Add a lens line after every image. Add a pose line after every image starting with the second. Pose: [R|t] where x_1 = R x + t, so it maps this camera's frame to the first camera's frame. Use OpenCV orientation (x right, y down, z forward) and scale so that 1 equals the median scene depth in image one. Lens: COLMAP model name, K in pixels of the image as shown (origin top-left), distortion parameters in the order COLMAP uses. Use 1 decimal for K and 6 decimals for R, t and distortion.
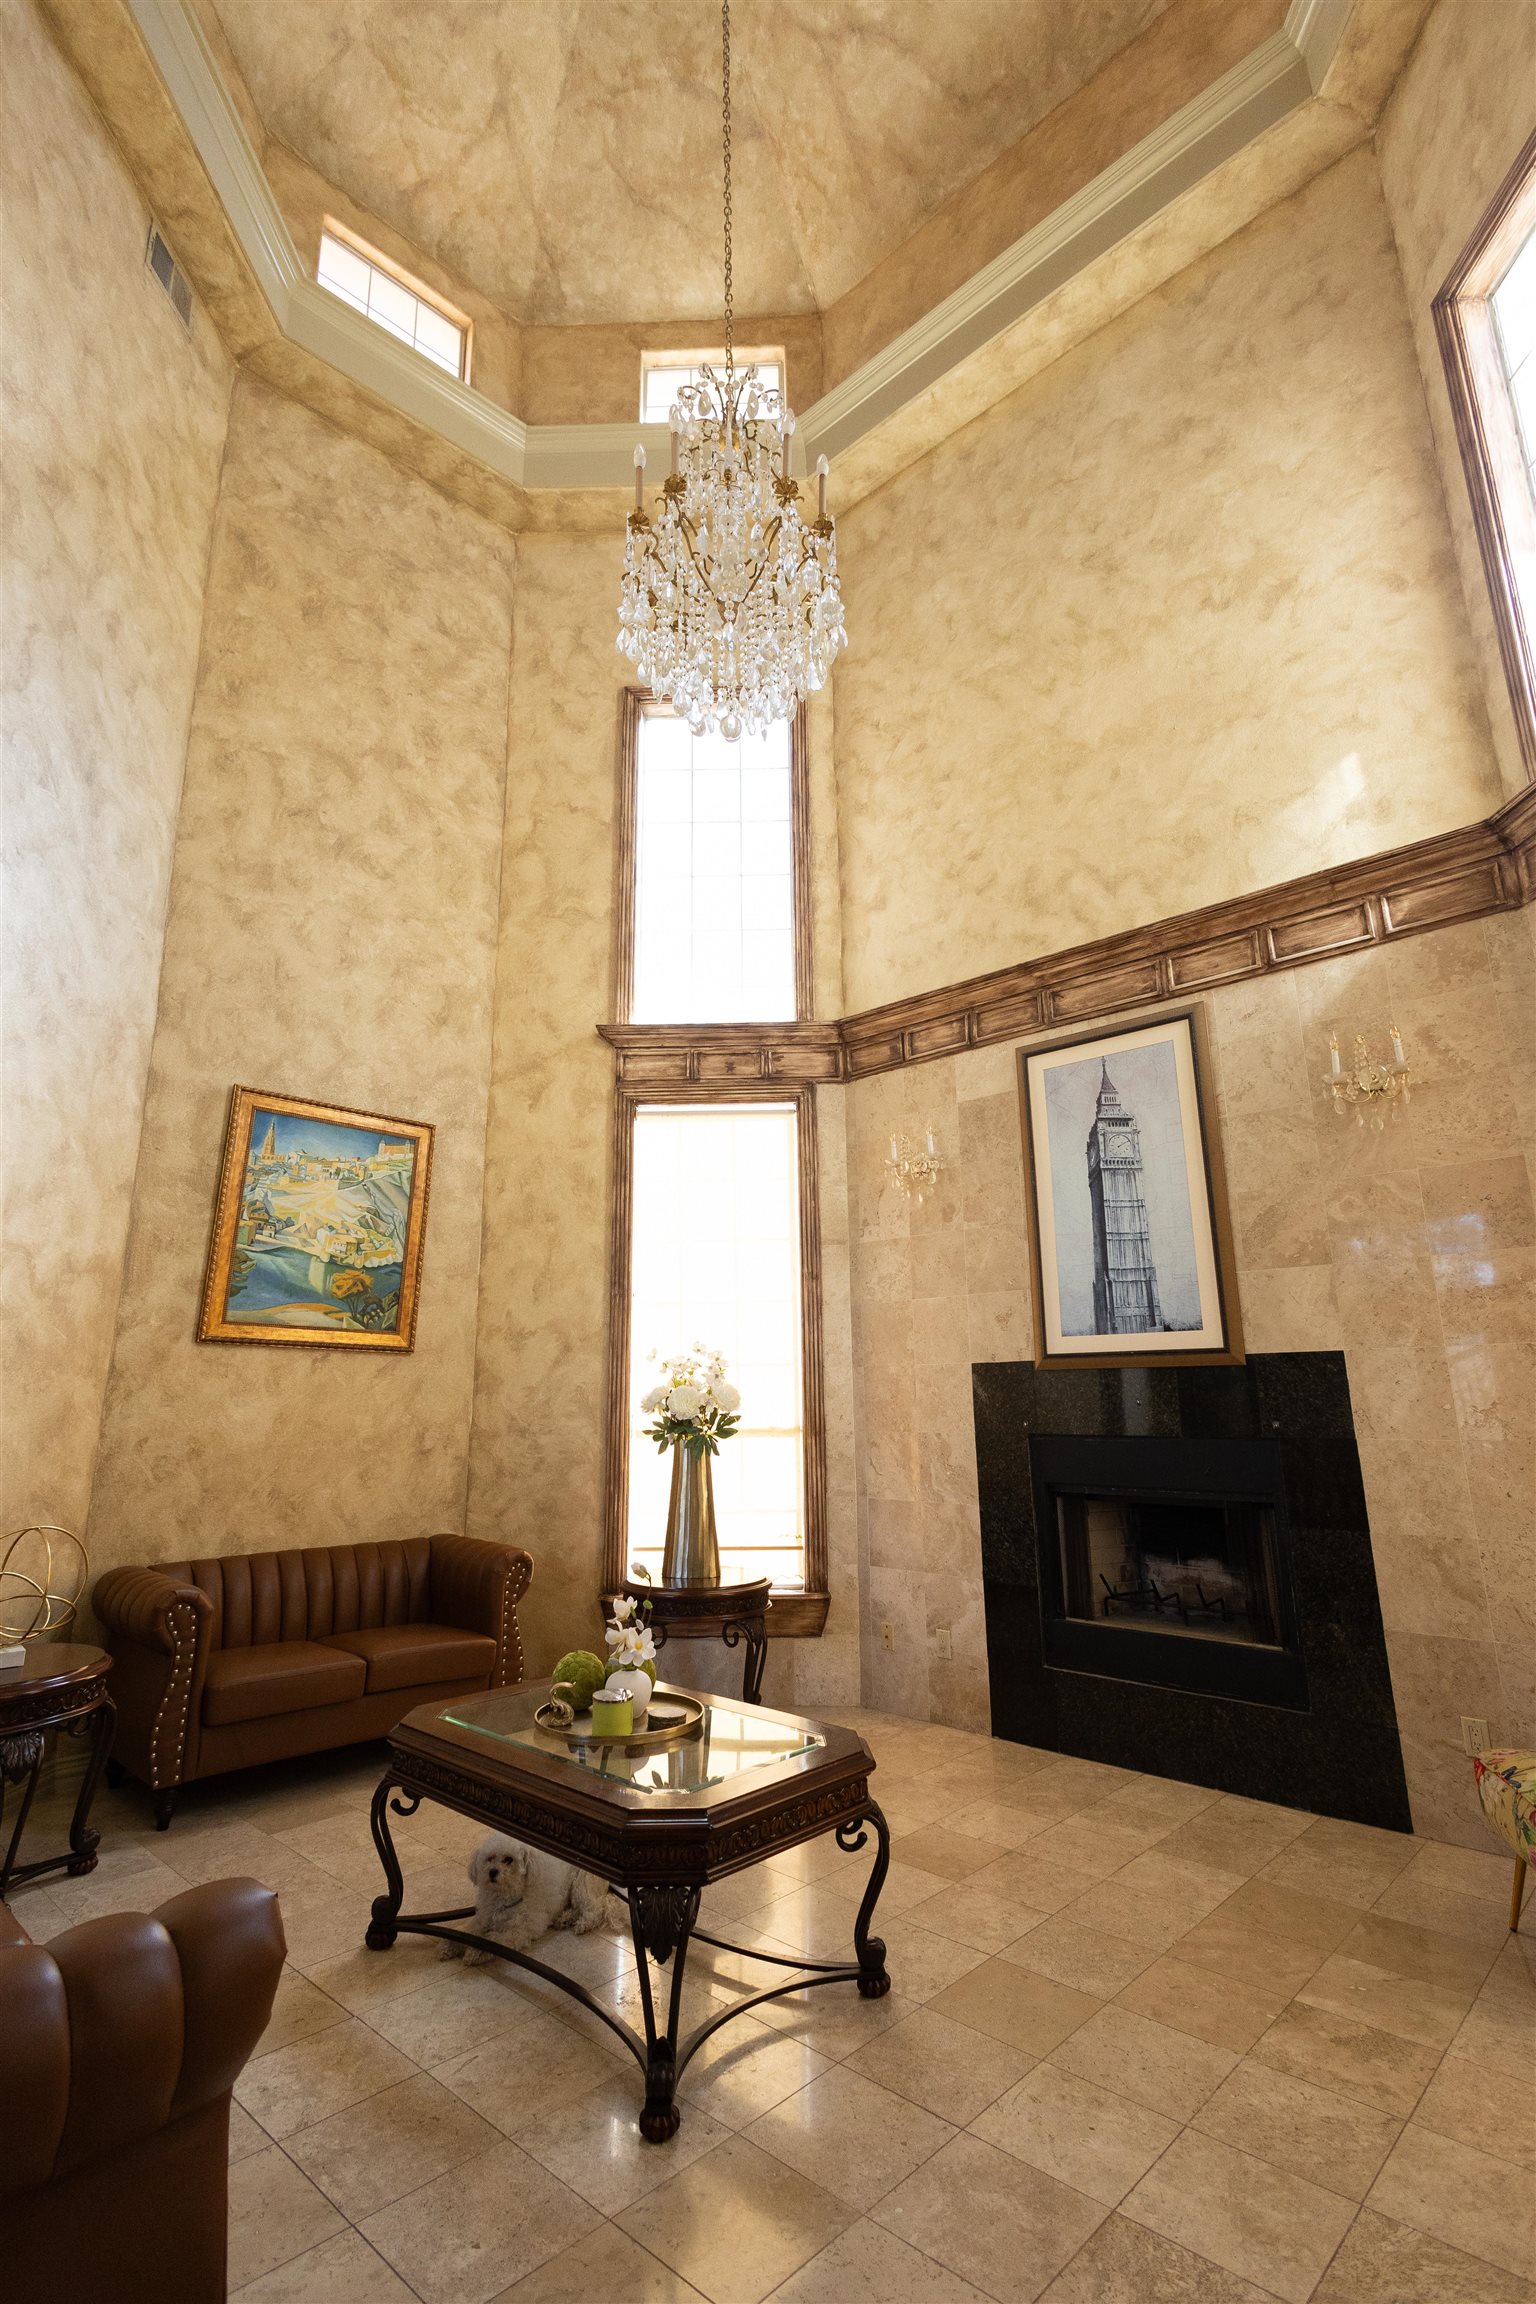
lens RADIAL K [[1060.2, 0, 755.5], [0, 1060.2, 1152.8], [0, 0, 1]] dist [0.017360, -0.003764]
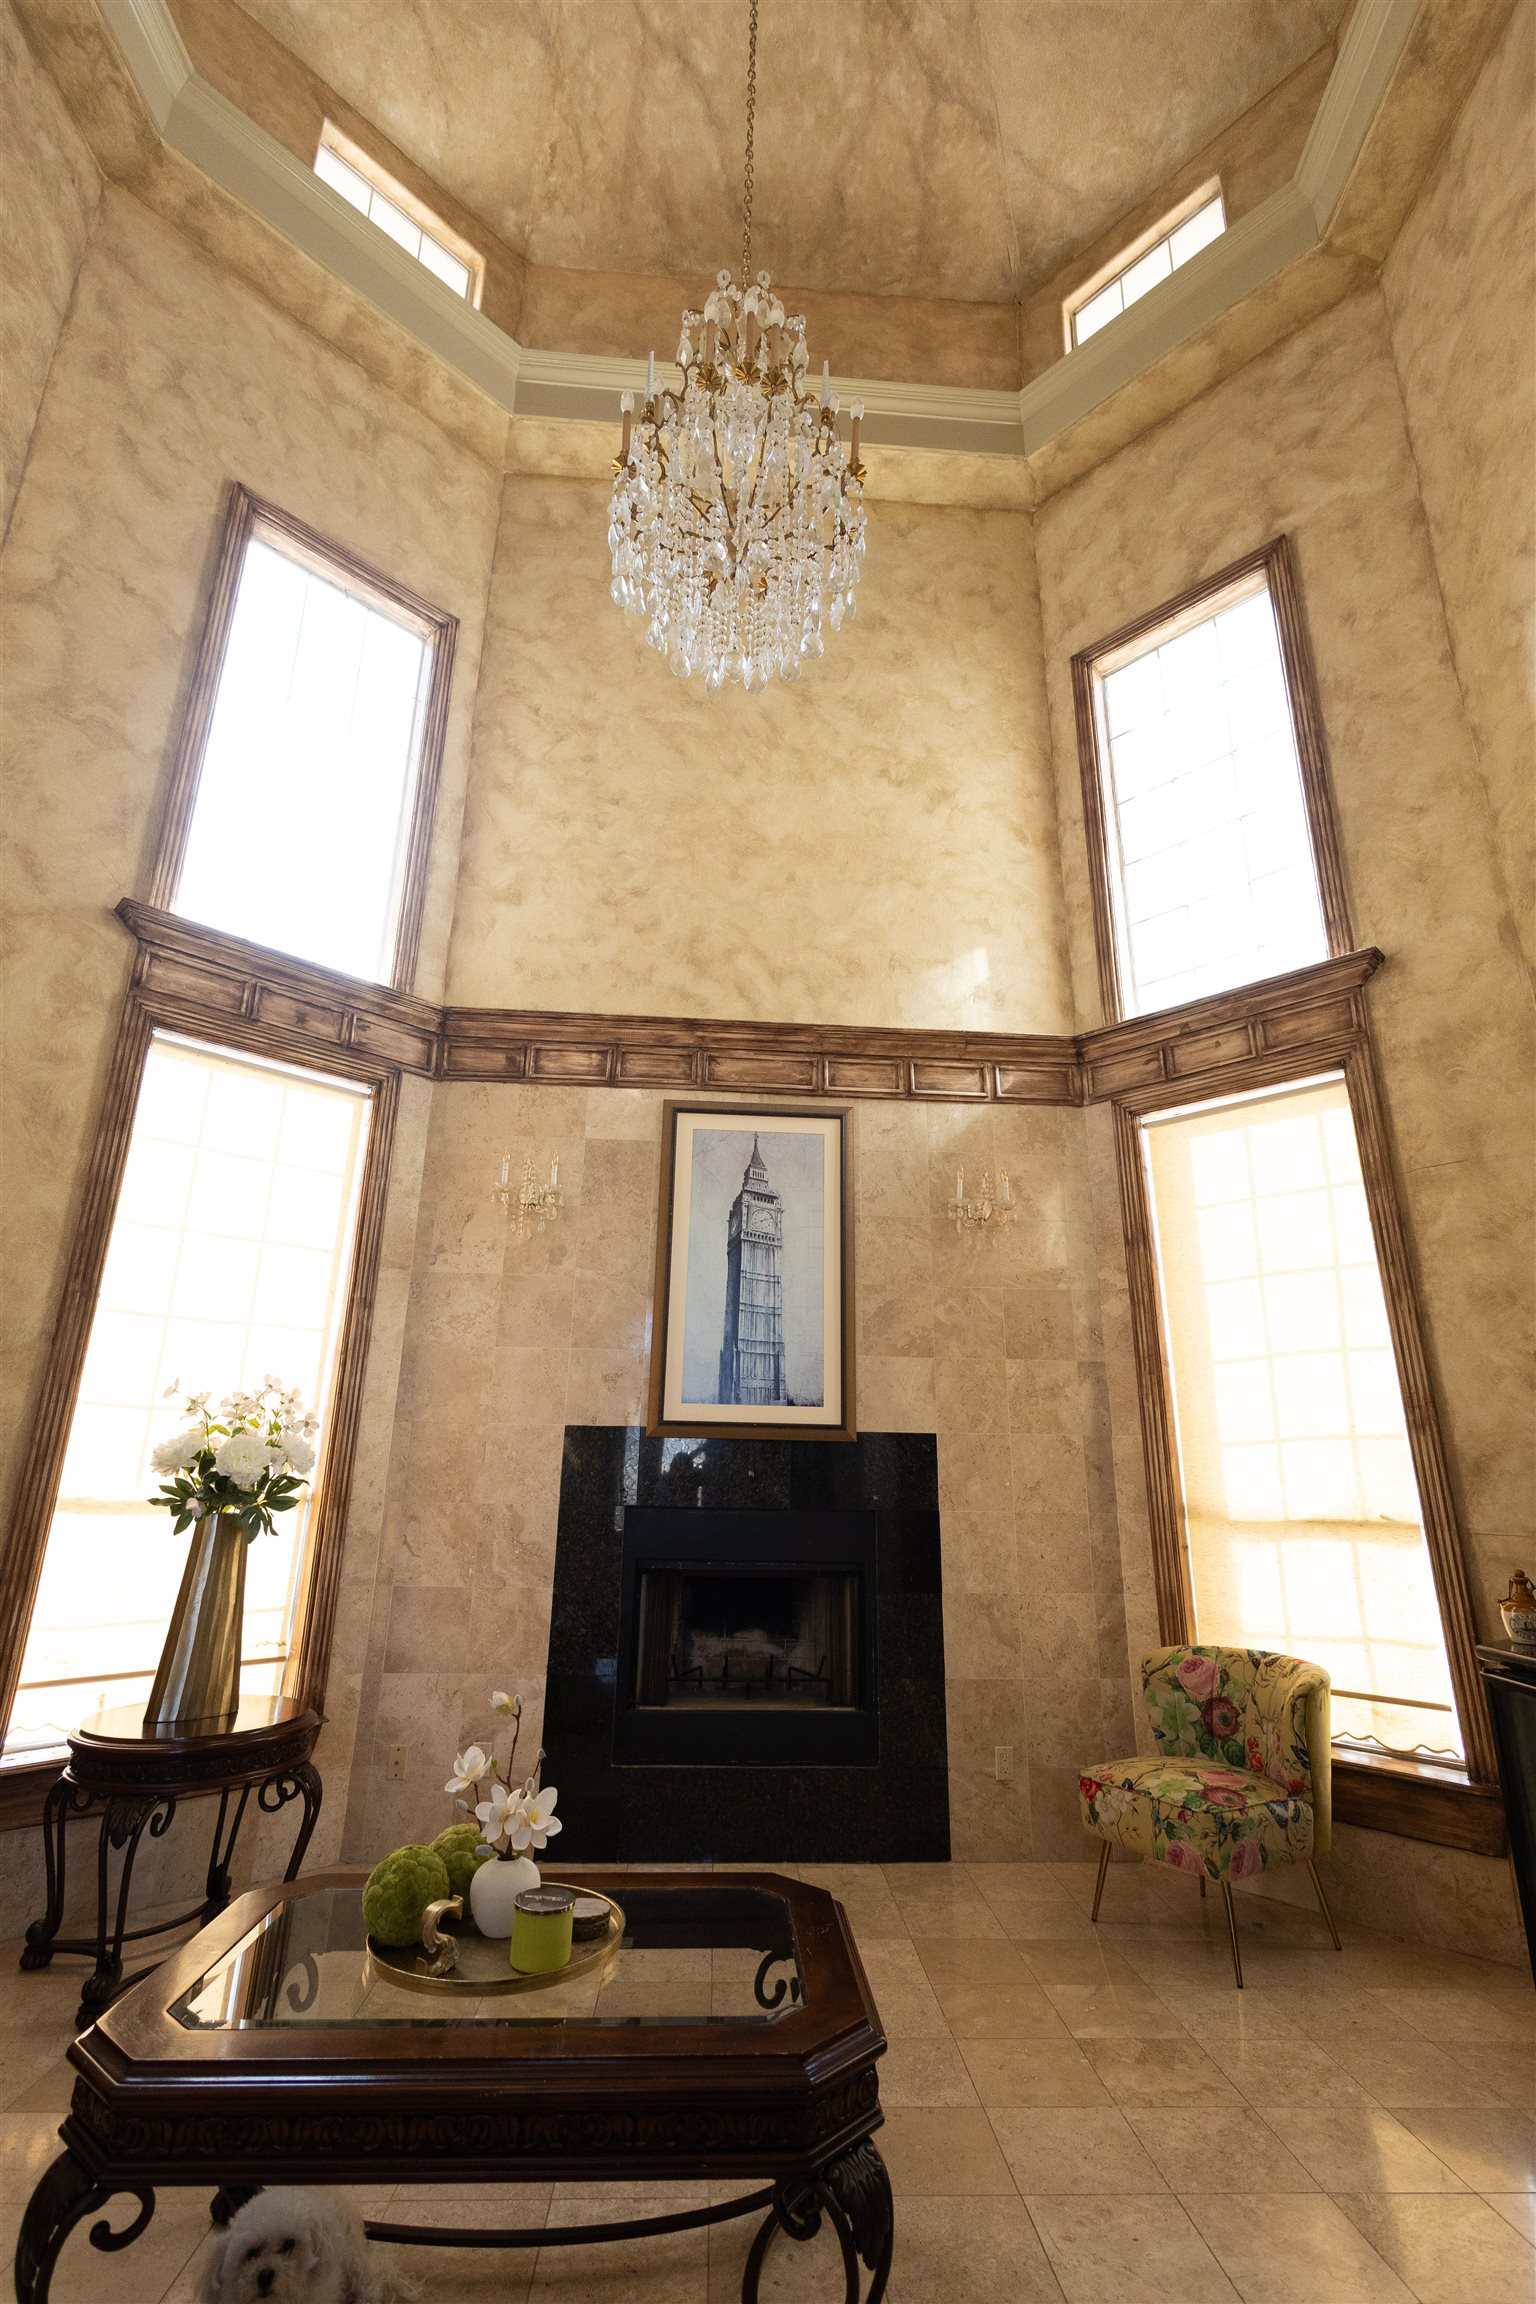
lens RADIAL K [[1055.5, 0, 765.9], [0, 1055.5, 1152.6], [0, 0, 1]] dist [0.016744, -0.005655]
pose [[0.689314, 0.233713, 0.685729, -0.339411], [-0.190211, 0.971713, -0.139978, 0.065569], [-0.699046, -0.033944, 0.714270, 0.244997]]
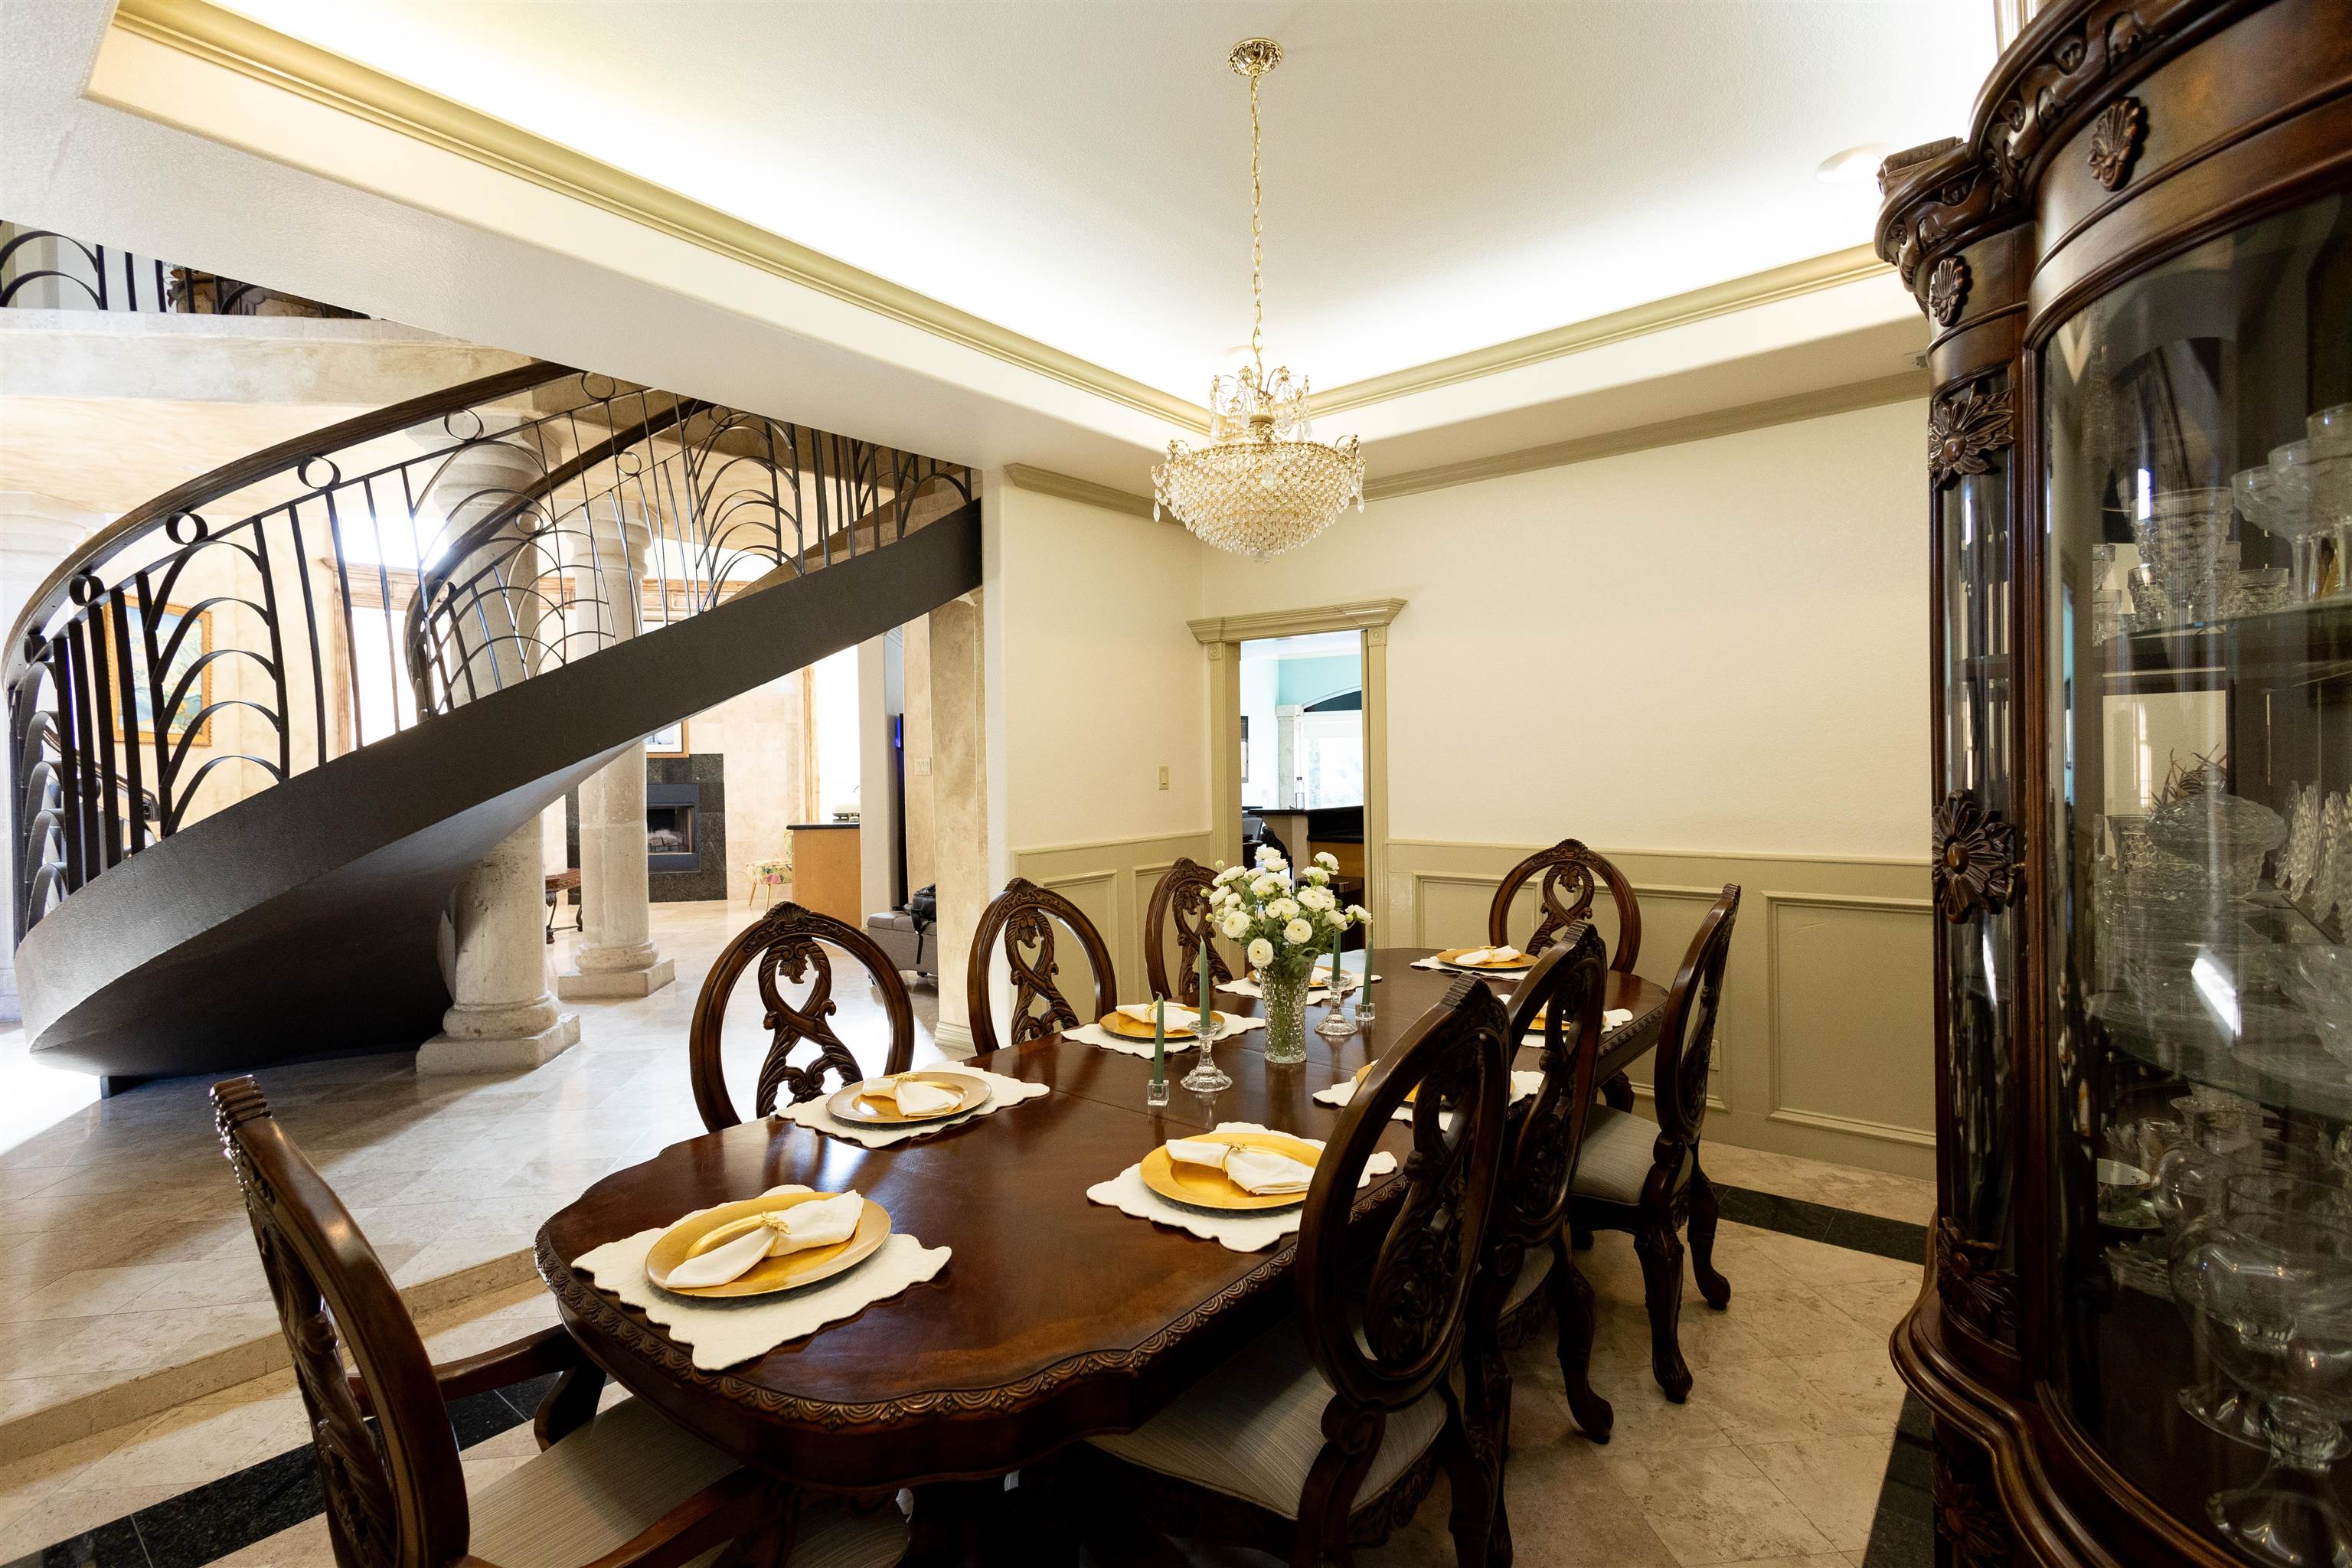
lens RADIAL K [[1071.6, 0, 1176.0], [0, 1071.6, 784.0], [0, 0, 1]] dist [0.019544, -0.006771]
pose [[0.608885, -0.018057, 0.793053, -0.798786], [-0.175982, 0.971754, 0.157240, -0.321122], [-0.773492, -0.235304, 0.588509, -1.328361]]
